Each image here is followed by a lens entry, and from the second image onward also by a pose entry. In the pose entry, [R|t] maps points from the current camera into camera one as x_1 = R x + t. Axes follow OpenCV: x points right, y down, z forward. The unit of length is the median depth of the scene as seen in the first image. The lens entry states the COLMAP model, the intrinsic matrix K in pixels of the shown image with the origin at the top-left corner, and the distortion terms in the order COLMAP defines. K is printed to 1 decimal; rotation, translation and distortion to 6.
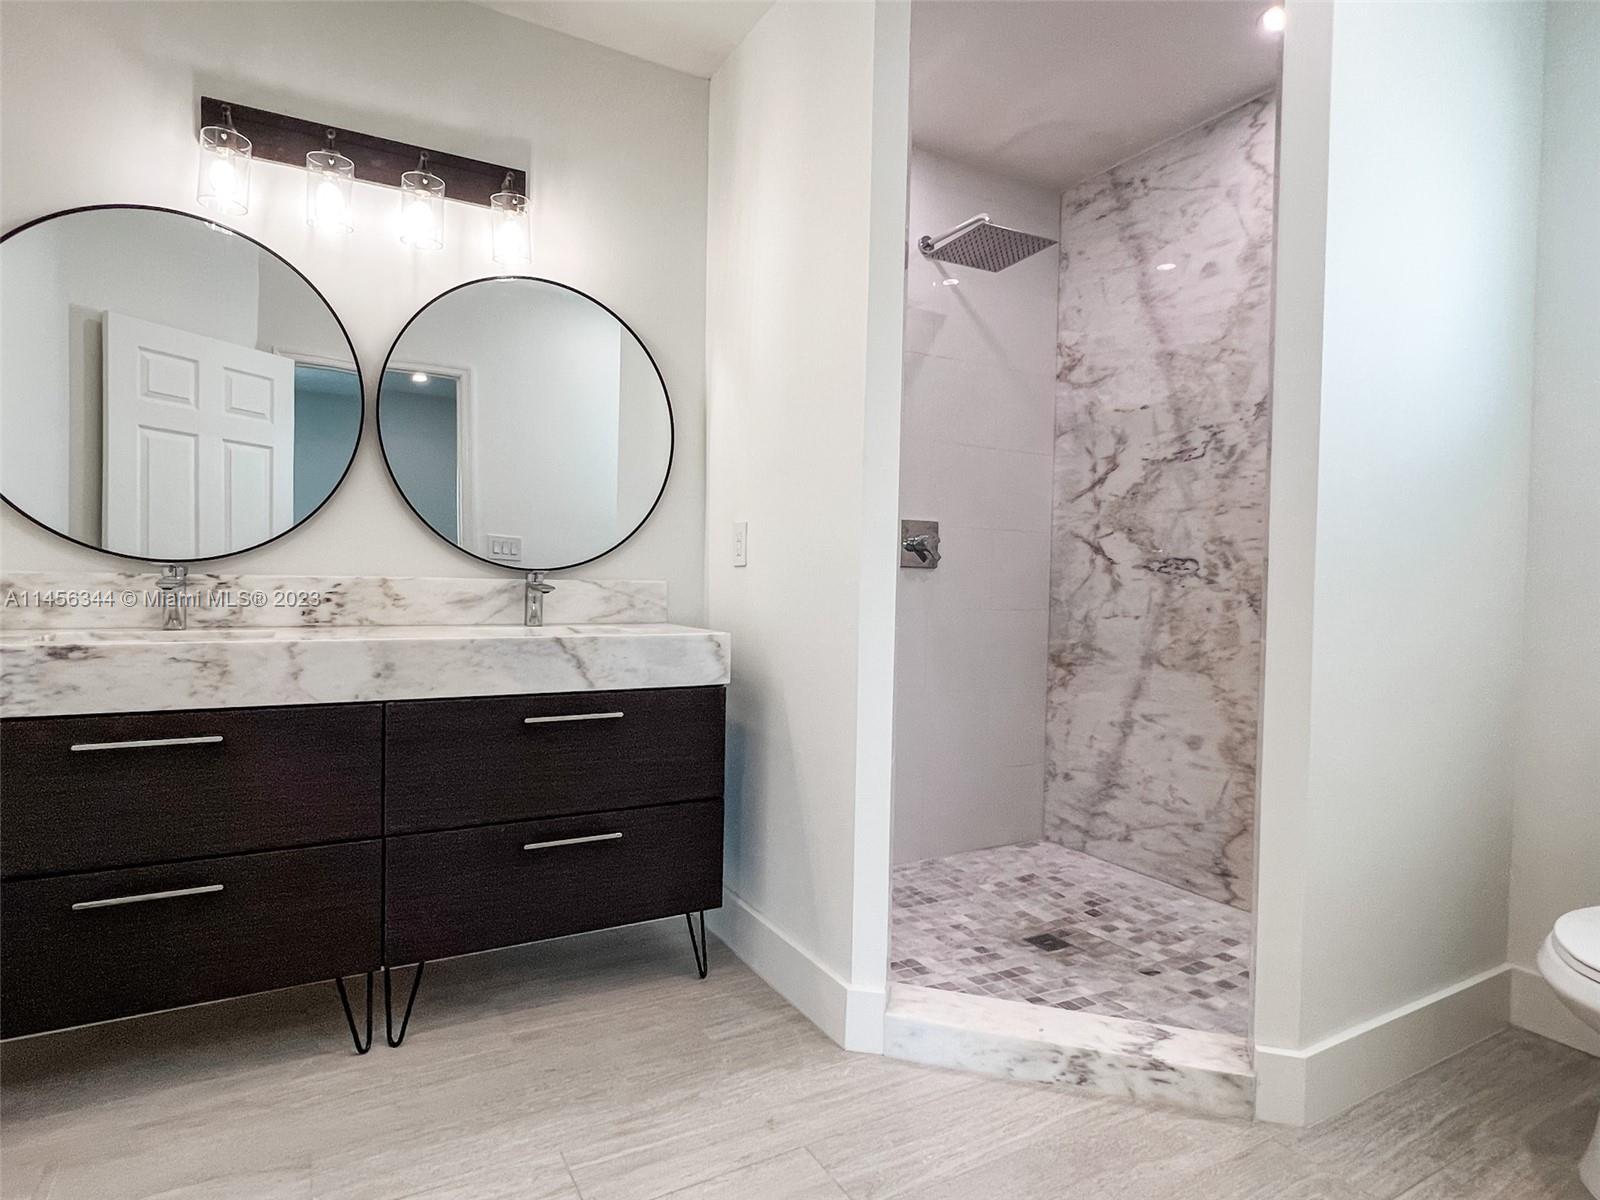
lens RADIAL K [[849.2, 0, 785.7], [0, 849.2, 605.6], [0, 0, 1]] dist [0.002095, -0.000280]
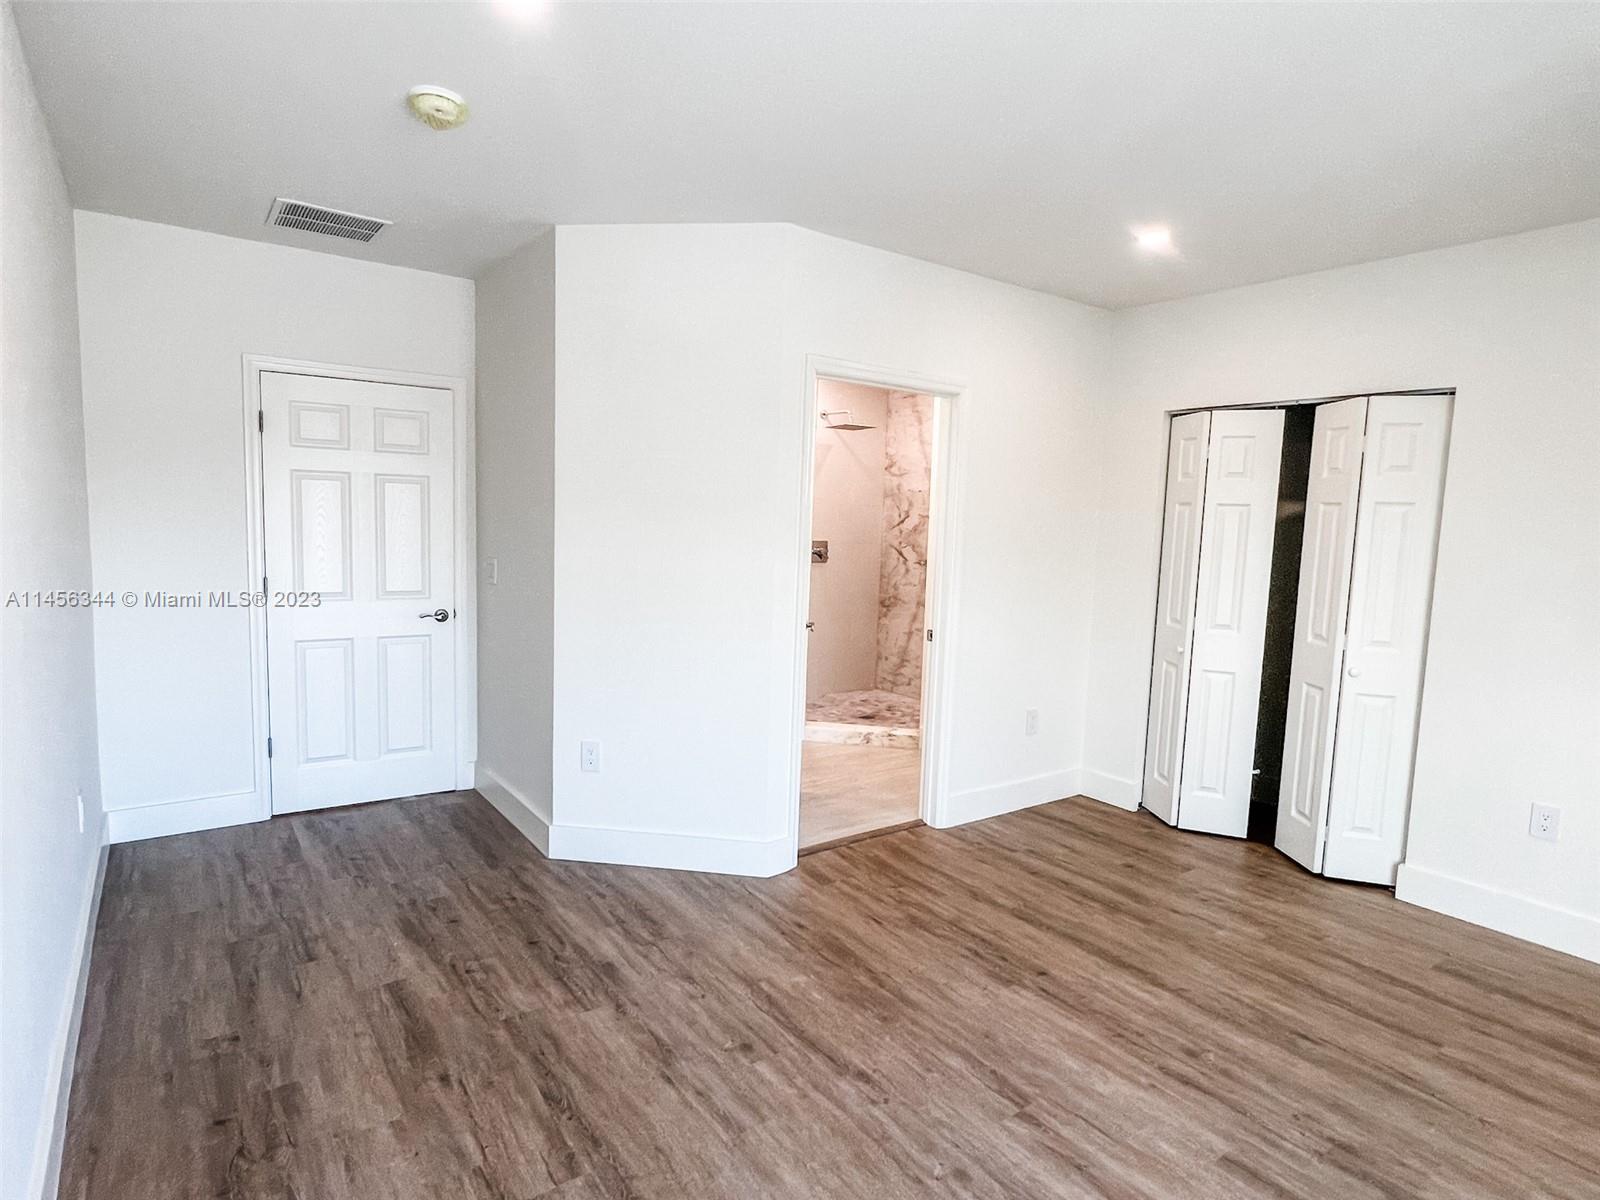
lens RADIAL K [[849.2, 0, 766.4], [0, 849.2, 609.6], [0, 0, 1]] dist [0.002095, -0.000280]
pose [[0.995835, -0.001947, 0.091156, -0.173368], [-0.005752, 0.996439, 0.084119, -0.104755], [-0.090995, -0.084293, 0.992277, -1.145669]]
